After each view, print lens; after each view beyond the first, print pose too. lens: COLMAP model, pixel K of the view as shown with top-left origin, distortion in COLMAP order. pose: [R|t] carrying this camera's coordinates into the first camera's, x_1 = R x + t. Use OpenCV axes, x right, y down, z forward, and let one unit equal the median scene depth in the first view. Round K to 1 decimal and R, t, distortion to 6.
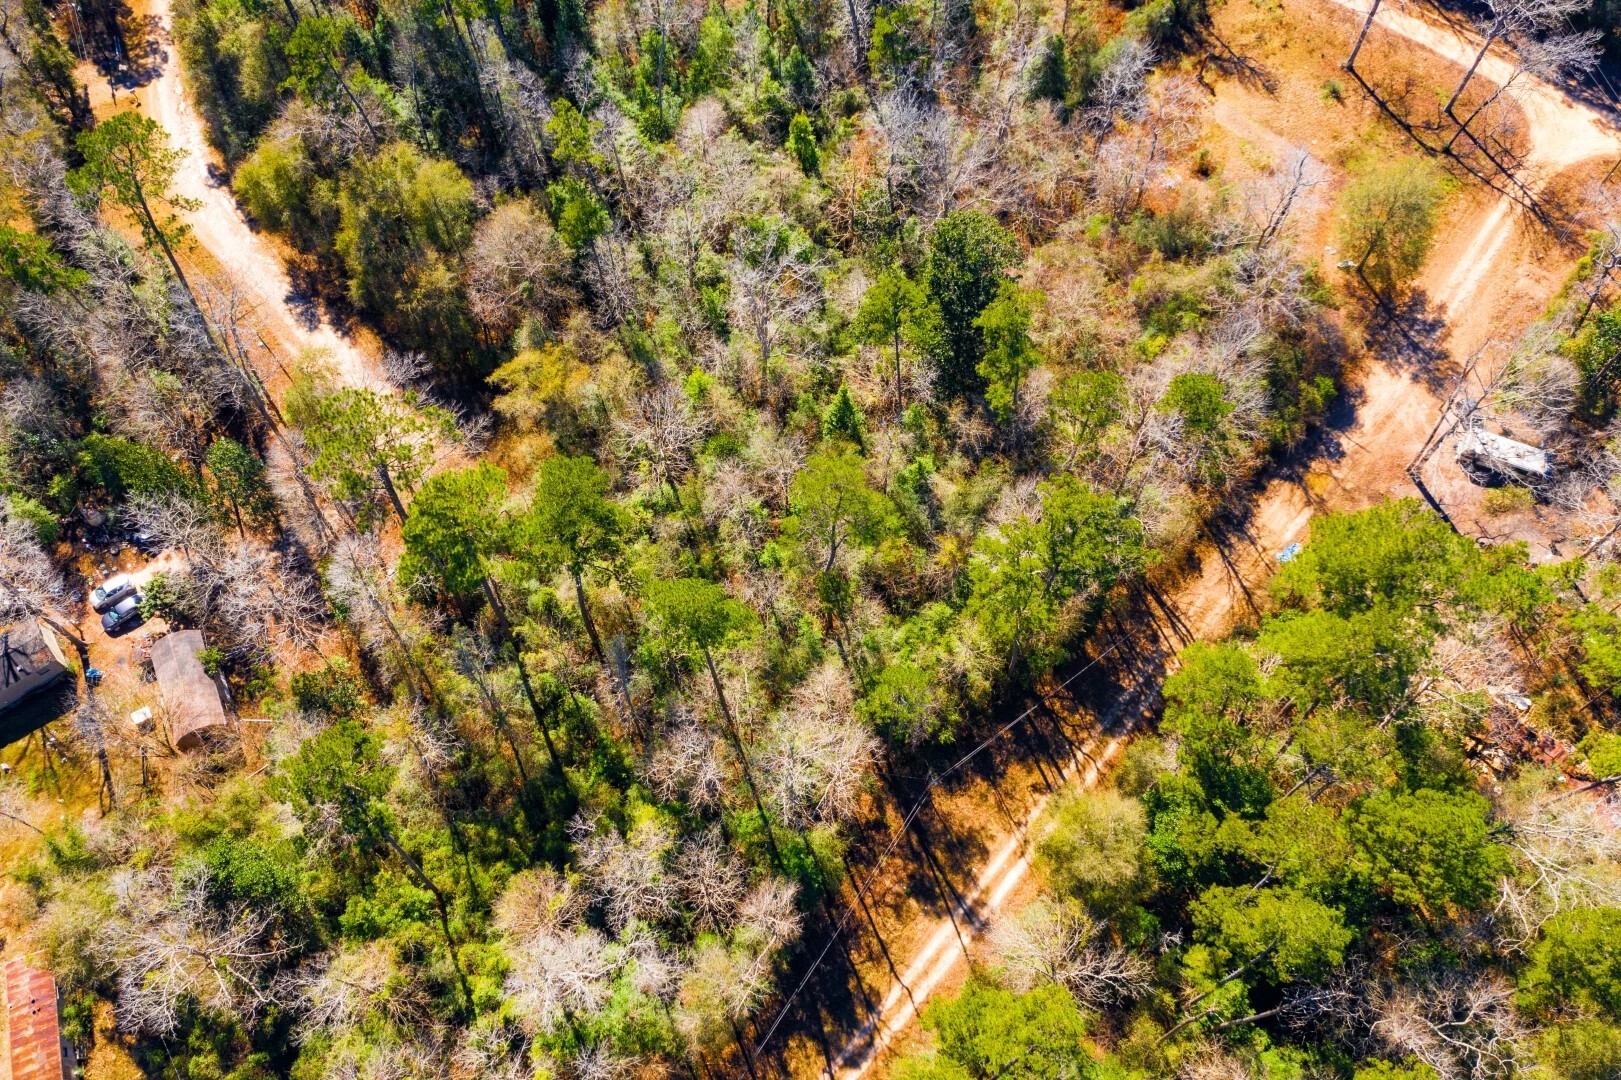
lens RADIAL K [[1284.1, 0, 810.5], [0, 1284.1, 540.0], [0, 0, 1]] dist [-0.018061, 0.013630]
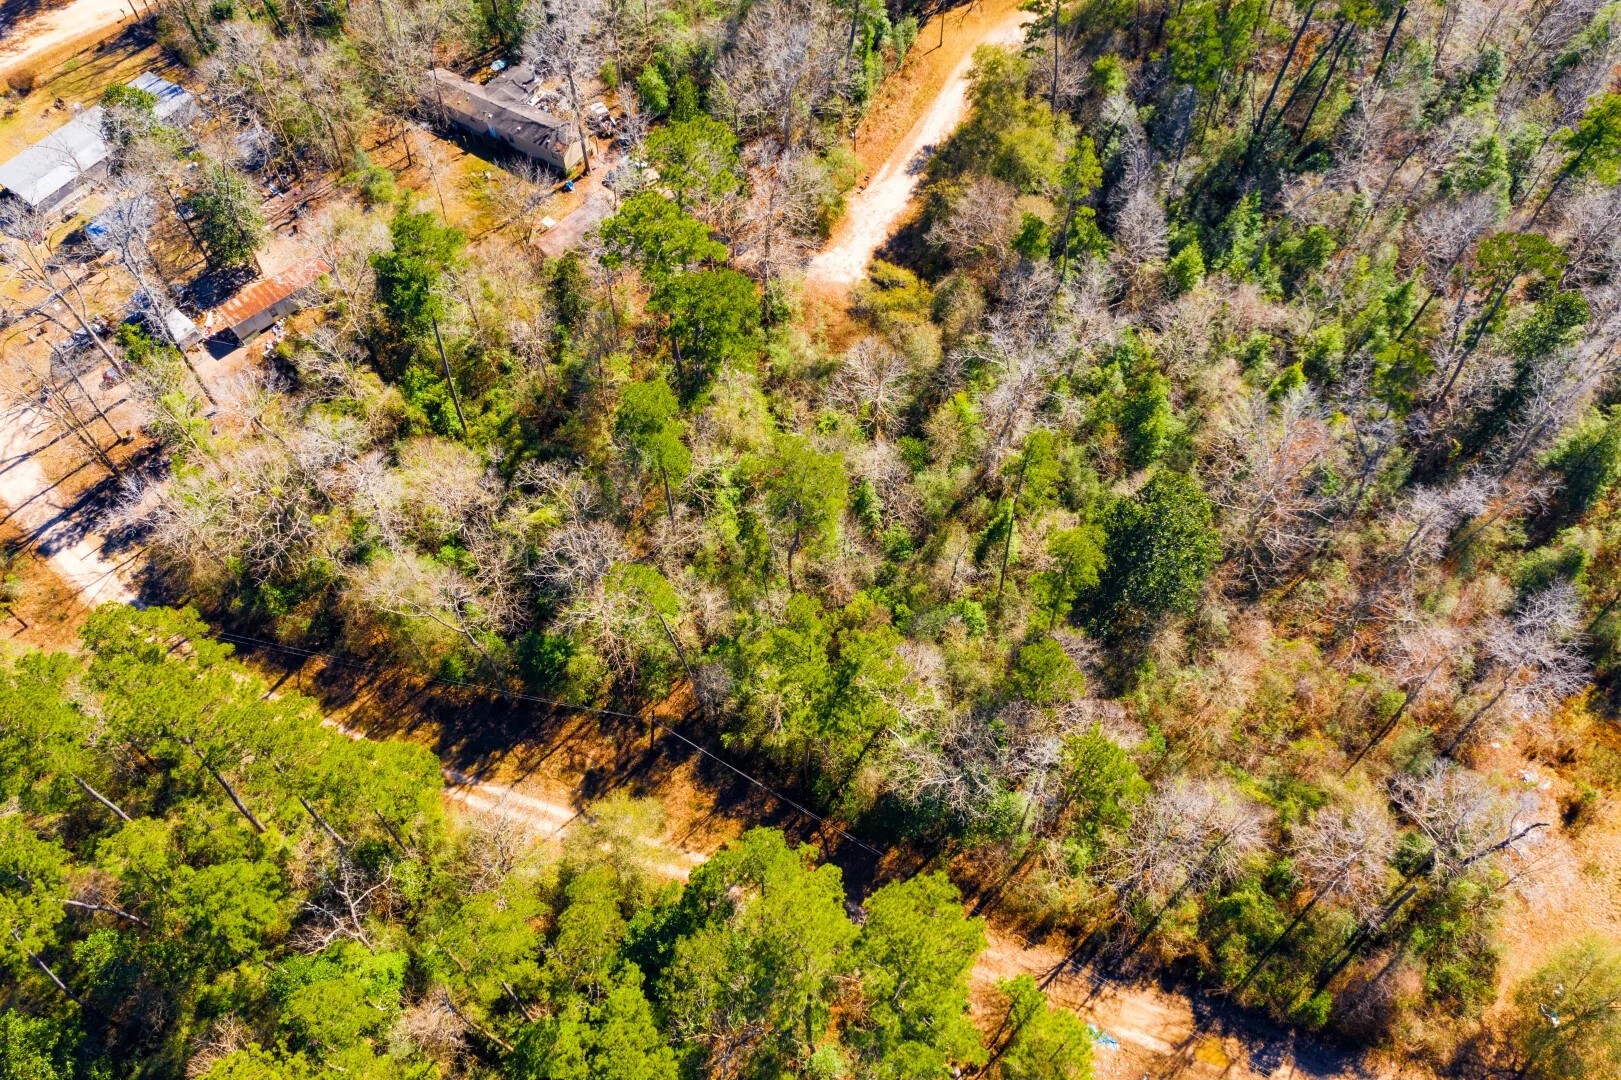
lens RADIAL K [[1275.5, 0, 819.7], [0, 1275.5, 537.8], [0, 0, 1]] dist [-0.001094, 0.014100]
pose [[0.374486, 0.787285, -0.489840, 0.480268], [-0.821884, 0.526407, 0.217721, -0.205223], [0.429264, 0.321058, 0.844189, 0.106900]]
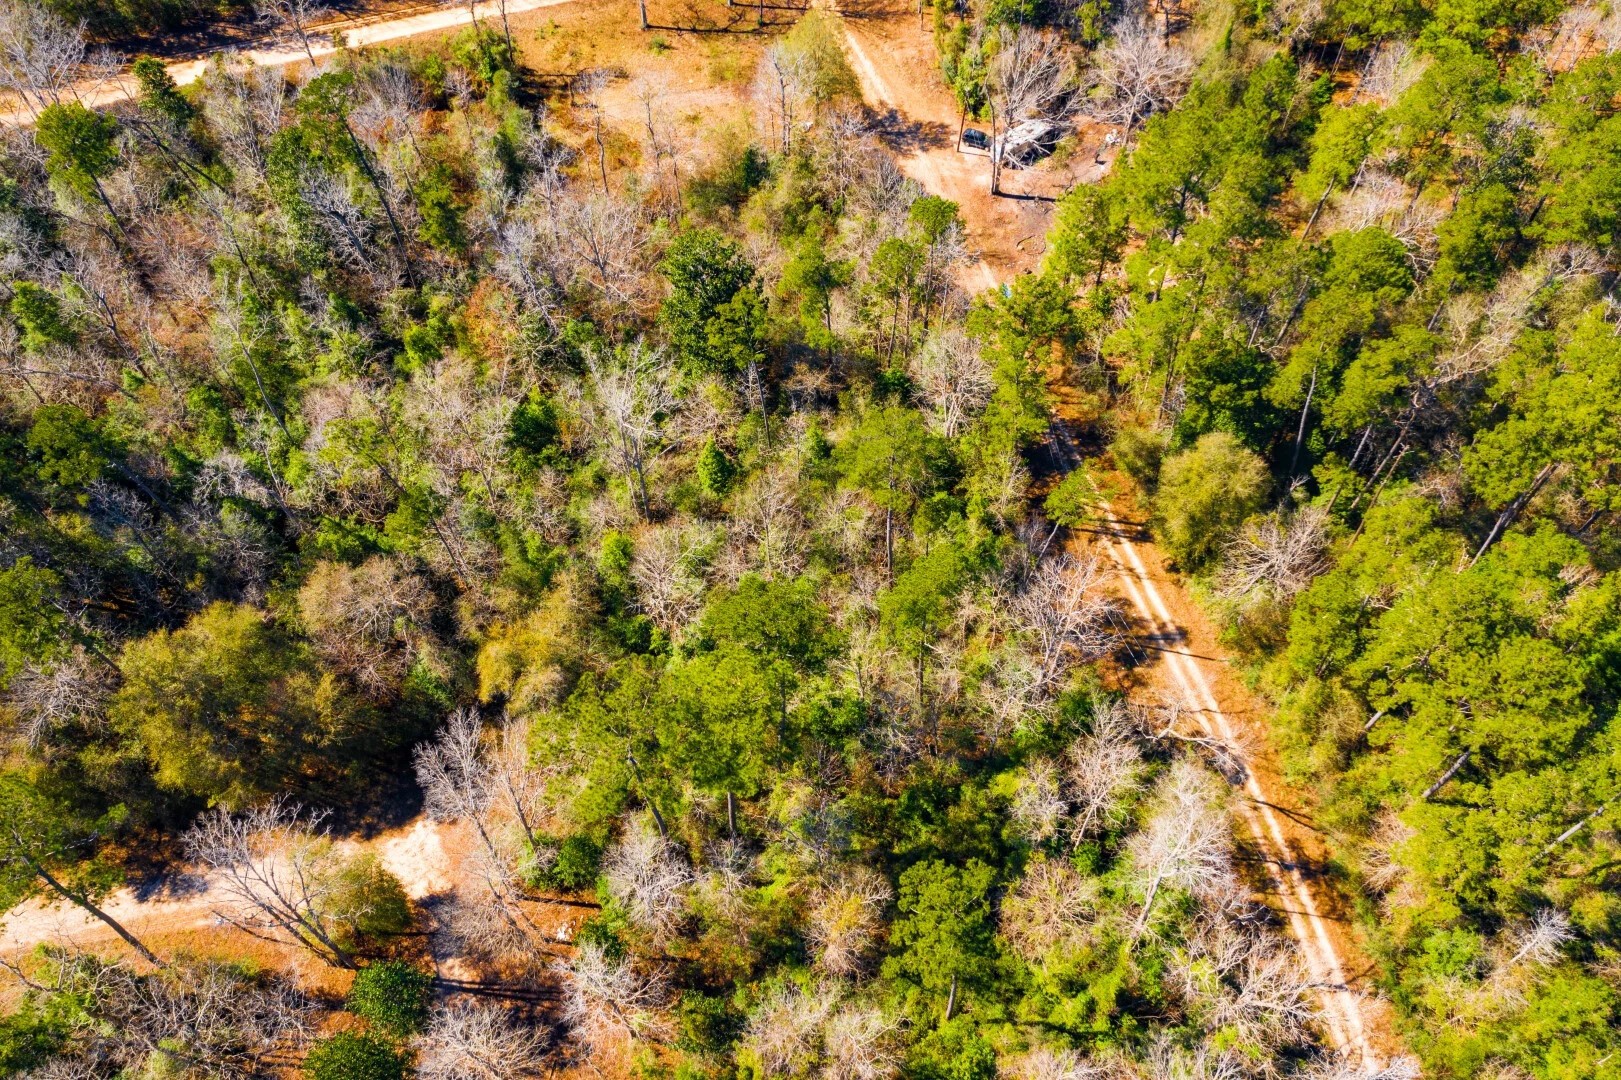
lens RADIAL K [[1284.1, 0, 810.5], [0, 1284.1, 540.0], [0, 0, 1]] dist [-0.018061, 0.013630]
pose [[0.527973, -0.710784, 0.464791, -0.475037], [0.754956, 0.643469, 0.126448, -0.138938], [-0.388956, 0.284136, 0.876345, 0.083518]]
